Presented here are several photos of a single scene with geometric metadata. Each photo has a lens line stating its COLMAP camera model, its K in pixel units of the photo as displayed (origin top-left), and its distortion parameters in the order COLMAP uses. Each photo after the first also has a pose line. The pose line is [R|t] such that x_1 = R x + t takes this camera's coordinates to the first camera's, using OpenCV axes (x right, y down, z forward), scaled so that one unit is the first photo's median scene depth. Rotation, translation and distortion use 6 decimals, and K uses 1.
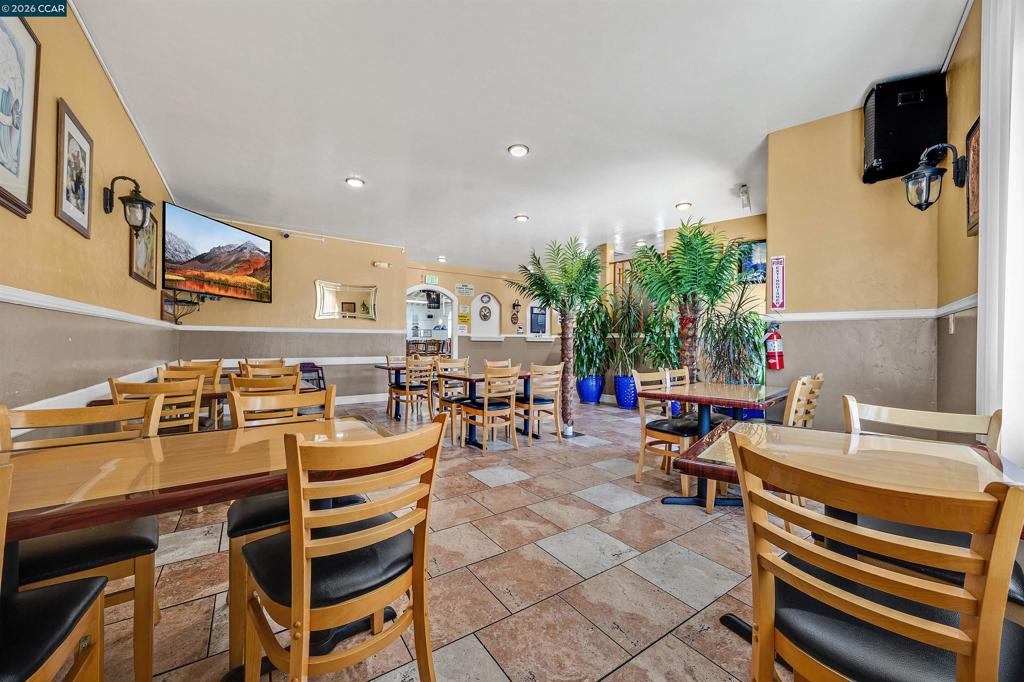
lens RADIAL K [[393.2, 0, 512.0], [0, 393.2, 341.0], [0, 0, 1]] dist [-0.000052, -0.000722]
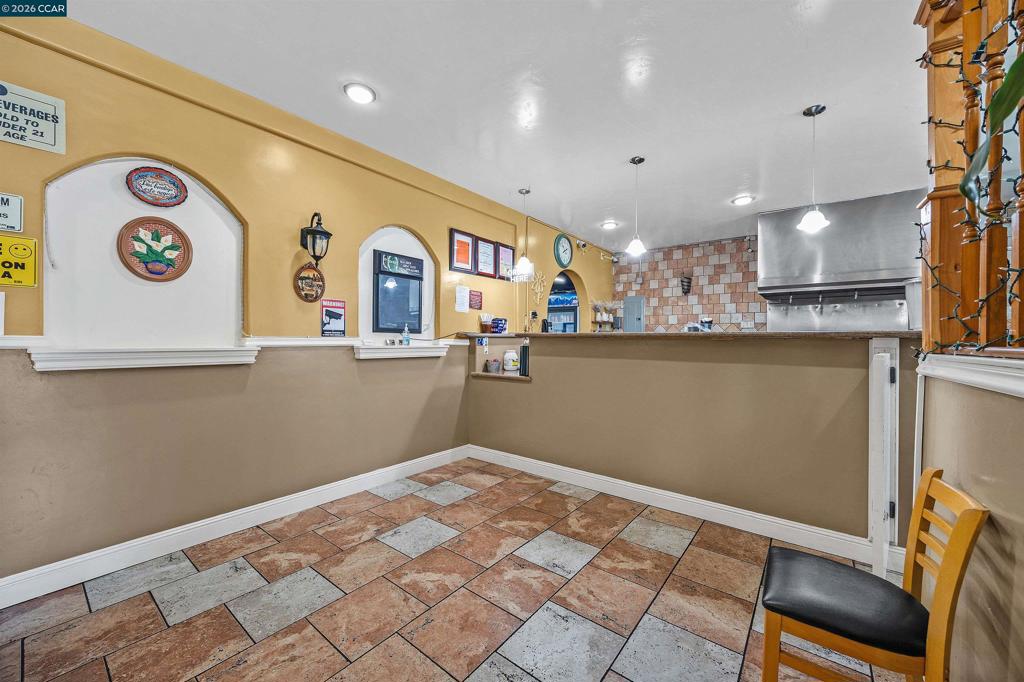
lens RADIAL K [[393.2, 0, 512.0], [0, 393.2, 341.0], [0, 0, 1]] dist [-0.000052, -0.000722]
pose [[0.954989, -0.002785, 0.296627, 0.063448], [0.001458, 0.999988, 0.004695, -0.015730], [-0.296636, -0.004051, 0.954982, 0.697759]]
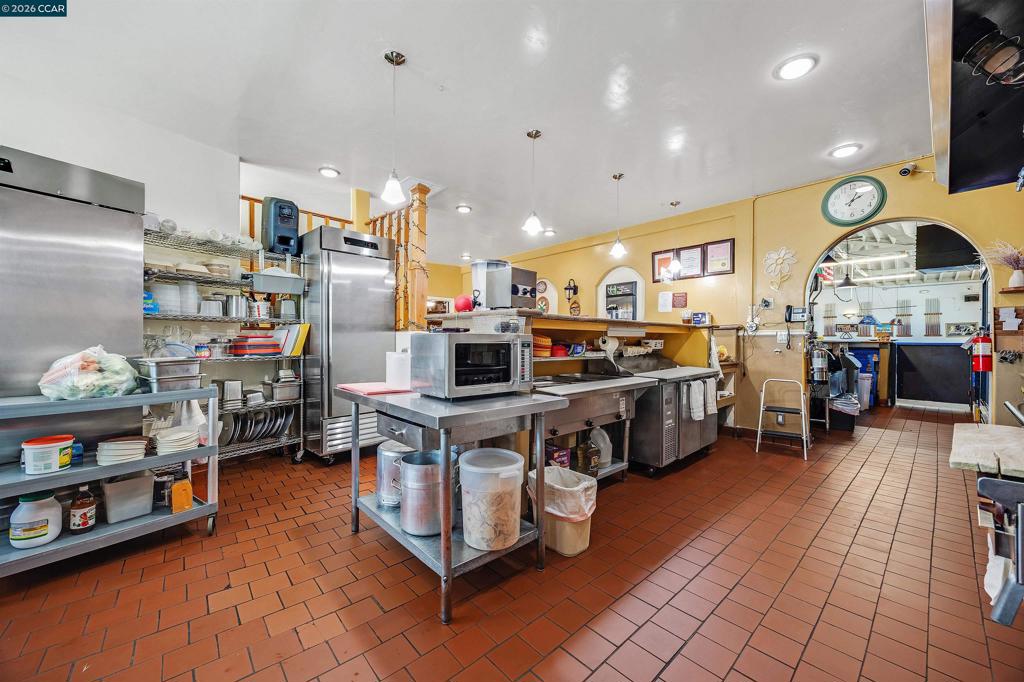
lens RADIAL K [[393.2, 0, 512.0], [0, 393.2, 341.0], [0, 0, 1]] dist [-0.000052, -0.000722]
pose [[0.136387, -0.005593, -0.990640, 0.640023], [0.001700, 0.999984, -0.005412, -0.001669], [0.990654, -0.000946, 0.136394, 0.825098]]
